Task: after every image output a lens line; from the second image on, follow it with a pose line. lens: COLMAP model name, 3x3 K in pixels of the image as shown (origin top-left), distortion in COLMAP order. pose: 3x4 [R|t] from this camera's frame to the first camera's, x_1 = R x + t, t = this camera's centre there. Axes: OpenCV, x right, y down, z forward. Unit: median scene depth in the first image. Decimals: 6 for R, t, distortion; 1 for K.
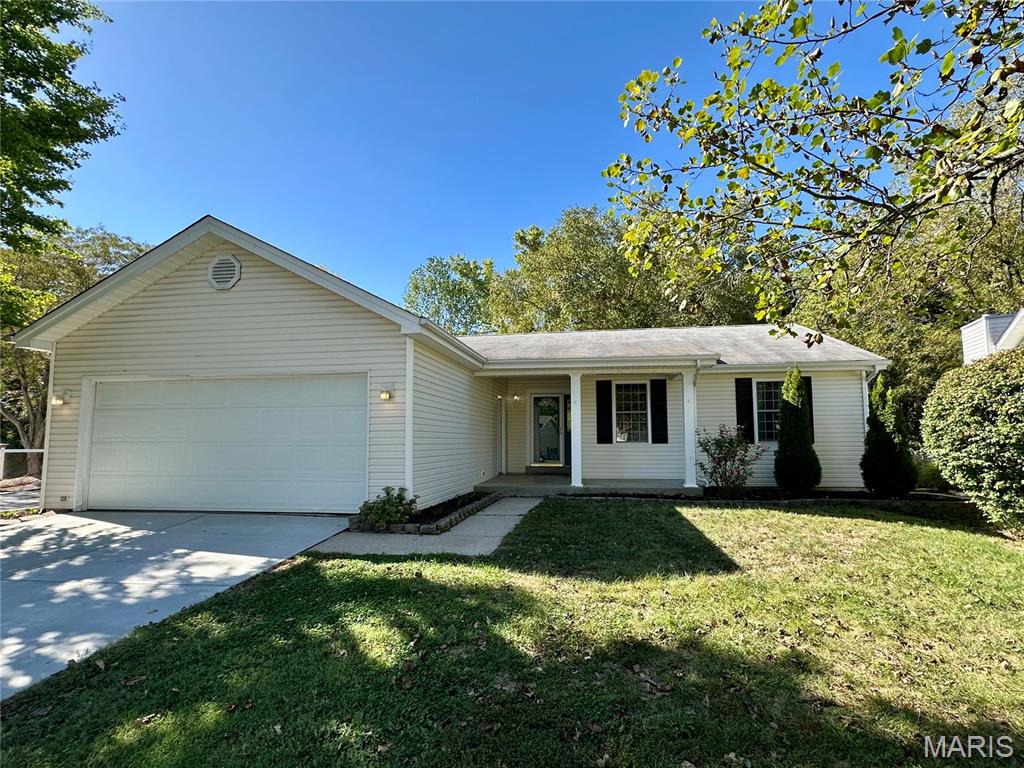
lens RADIAL K [[576.9, 0, 512.0], [0, 576.9, 384.0], [0, 0, 1]] dist [-0.004427, -0.001143]
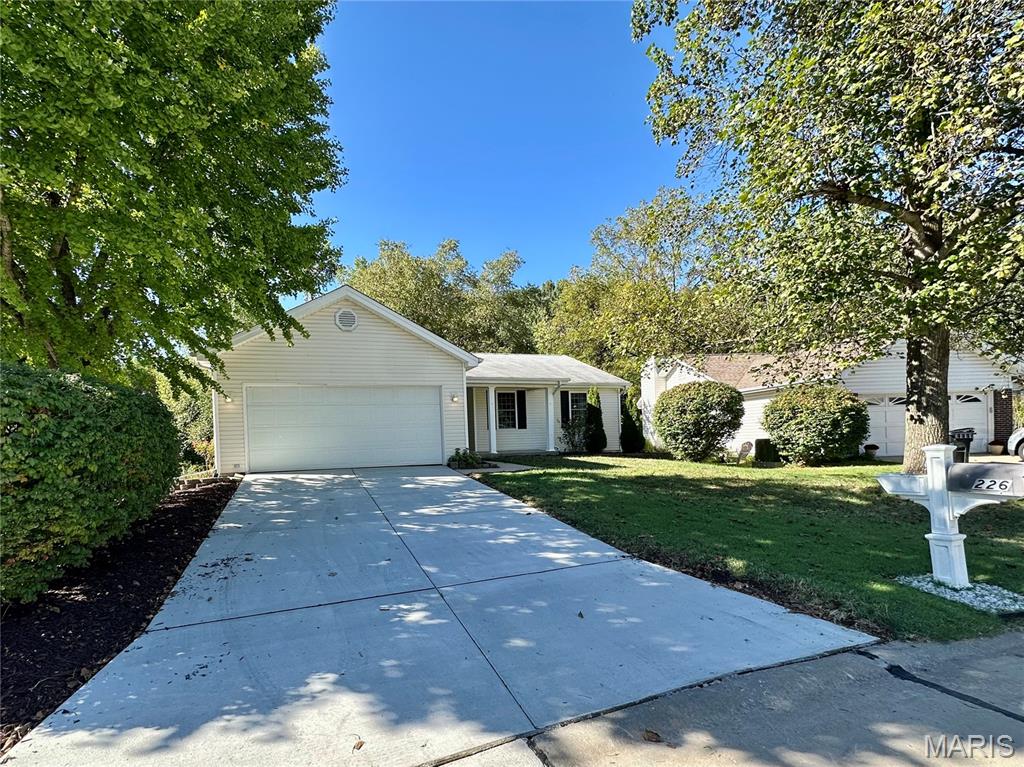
lens RADIAL K [[644.0, 0, 512.4], [0, 644.0, 435.1], [0, 0, 1]] dist [-0.005368, -0.000651]
pose [[0.840312, -0.016718, 0.541846, -0.886368], [-0.024952, 0.997272, 0.069466, -0.009445], [-0.541529, -0.071893, 0.837602, -0.623106]]
